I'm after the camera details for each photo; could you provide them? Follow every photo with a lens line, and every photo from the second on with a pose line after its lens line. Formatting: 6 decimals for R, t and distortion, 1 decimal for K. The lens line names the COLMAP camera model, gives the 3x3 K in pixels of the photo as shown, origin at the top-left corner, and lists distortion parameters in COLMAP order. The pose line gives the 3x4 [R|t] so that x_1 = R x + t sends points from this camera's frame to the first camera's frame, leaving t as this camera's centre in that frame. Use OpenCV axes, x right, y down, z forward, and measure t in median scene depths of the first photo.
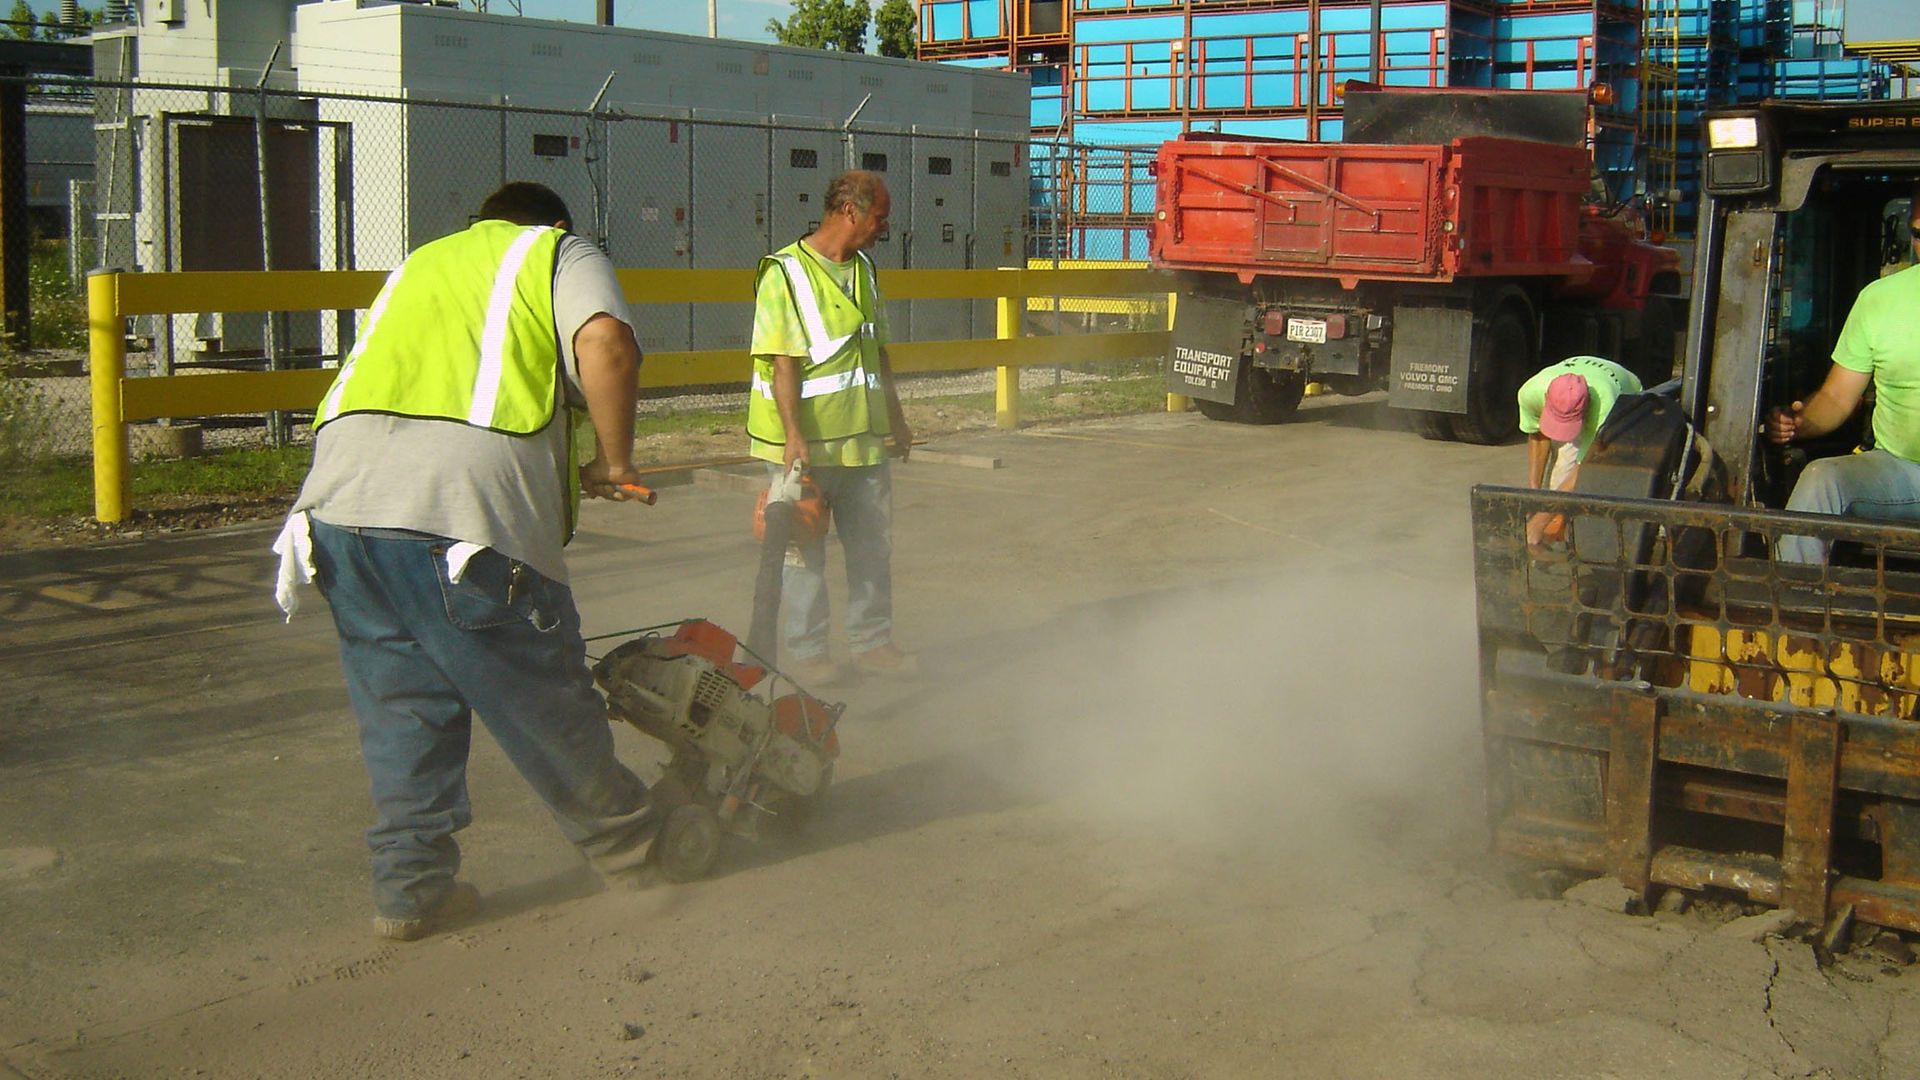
lens RADIAL K [[2166.2, 0, 960.0], [0, 2166.2, 540.0], [0, 0, 1]] dist [-0.130000, -0.017985]
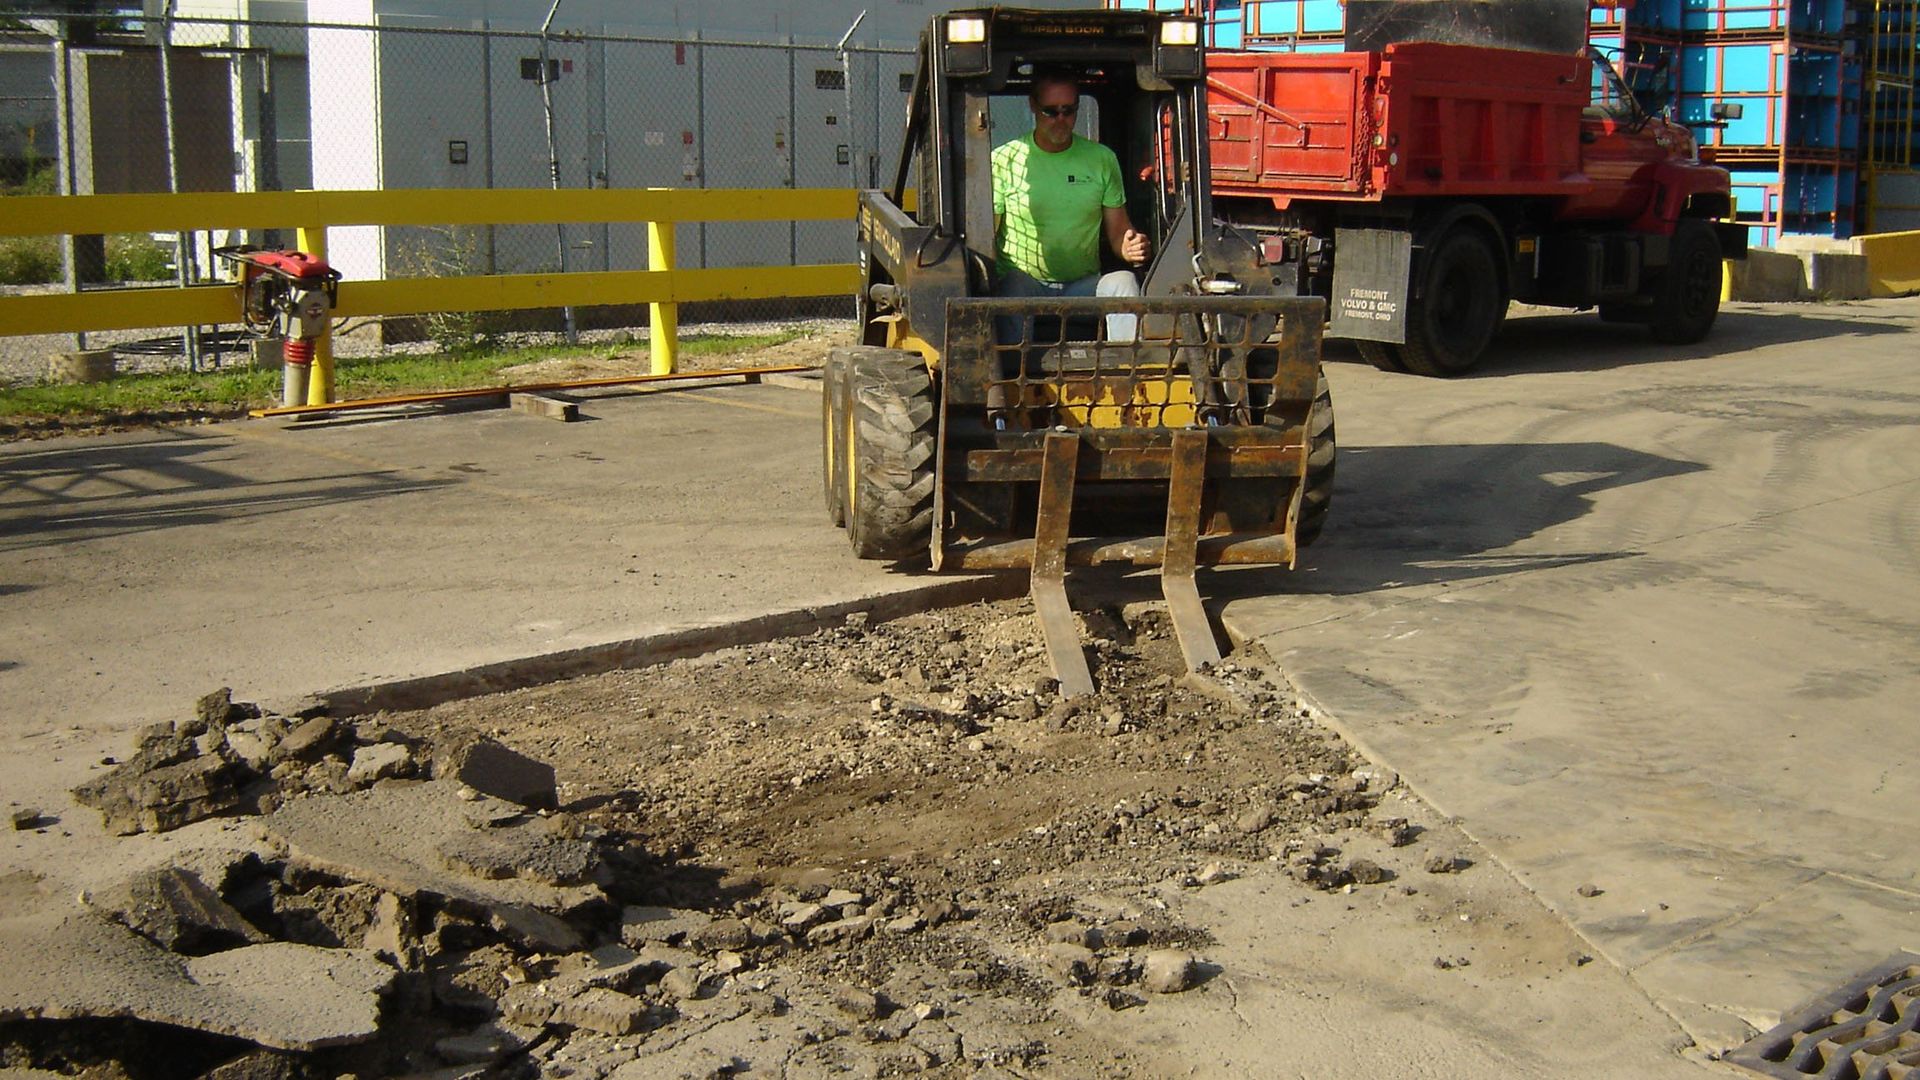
lens RADIAL K [[2166.2, 0, 960.0], [0, 2166.2, 540.0], [0, 0, 1]] dist [-0.130000, -0.017985]
pose [[0.986167, 0.021776, -0.164316, 0.197304], [-0.016966, 0.999387, 0.030617, 0.000438], [0.164882, -0.027406, 0.985933, 0.053219]]
